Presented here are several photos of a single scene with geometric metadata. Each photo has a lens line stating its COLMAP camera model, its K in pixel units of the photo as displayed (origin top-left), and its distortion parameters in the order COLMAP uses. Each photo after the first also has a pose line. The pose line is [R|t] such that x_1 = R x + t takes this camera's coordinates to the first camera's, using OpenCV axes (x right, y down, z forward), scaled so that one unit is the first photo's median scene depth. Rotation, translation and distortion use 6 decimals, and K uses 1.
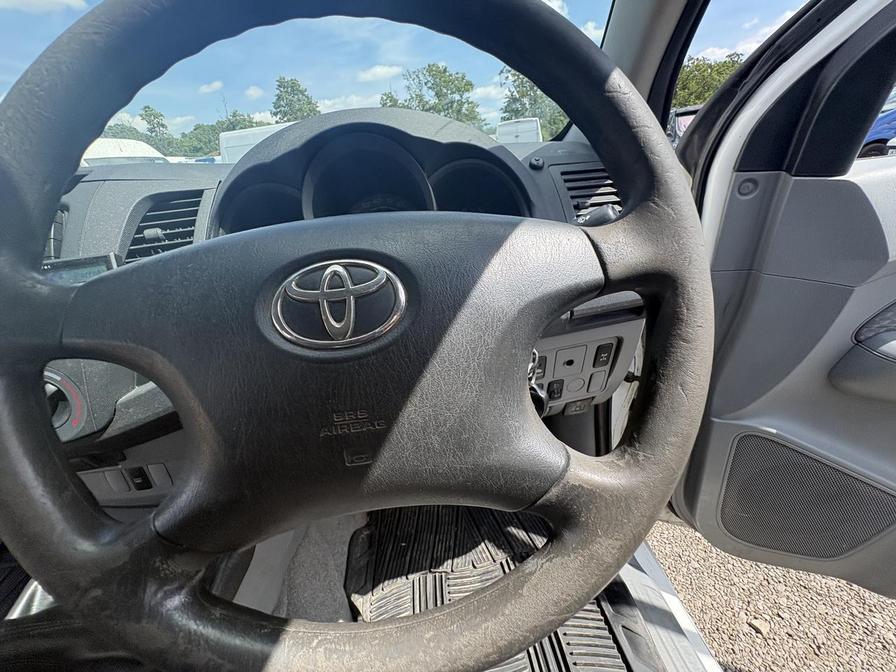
lens RADIAL K [[359.3, 0, 452.3], [0, 359.3, 336.3], [0, 0, 1]] dist [0.006697, -0.006782]
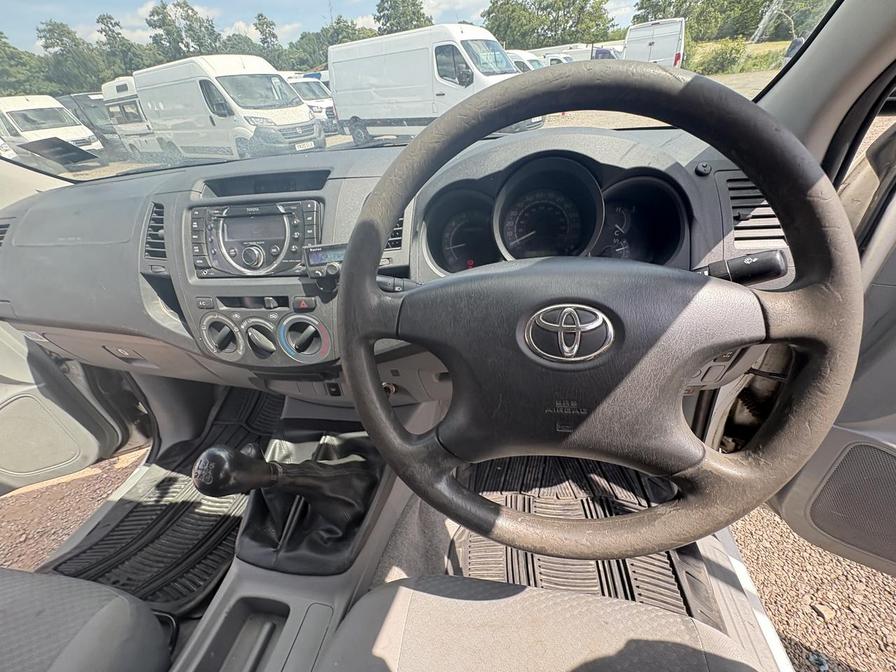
lens RADIAL K [[361.4, 0, 448.0], [0, 361.4, 336.0], [0, 0, 1]] dist [-0.000018, 0.000588]
pose [[0.969245, 0.140612, -0.201973, -0.154866], [-0.102212, 0.976570, 0.189380, -0.099366], [0.223870, -0.162911, 0.960907, -0.193270]]
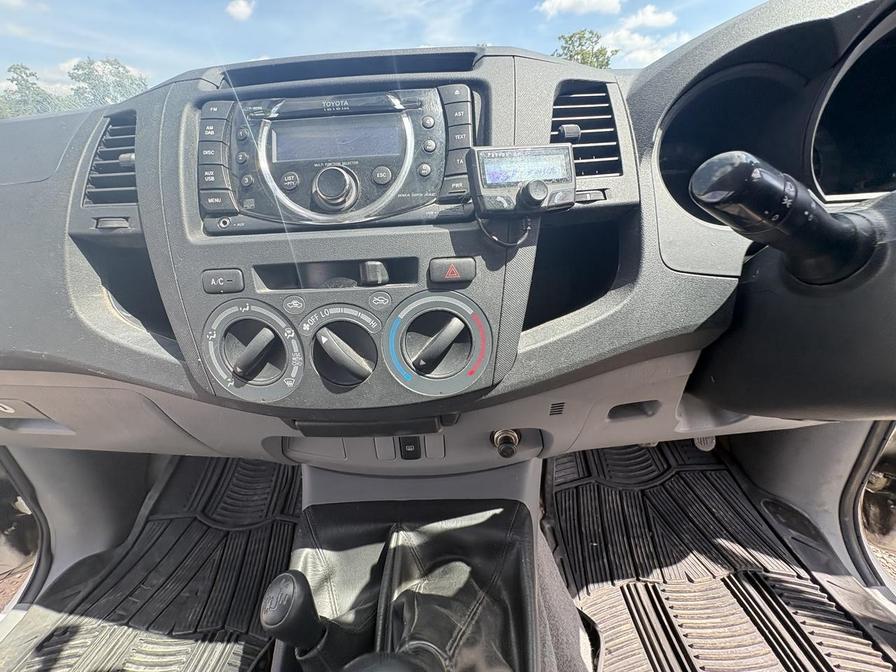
lens RADIAL K [[357.4, 0, 444.7], [0, 357.4, 331.1], [0, 0, 1]] dist [0.000306, 0.000441]
pose [[0.994705, 0.082019, -0.061927, -0.637535], [-0.080633, 0.996441, 0.024563, 0.080784], [0.063721, -0.019440, 0.997778, 0.135757]]
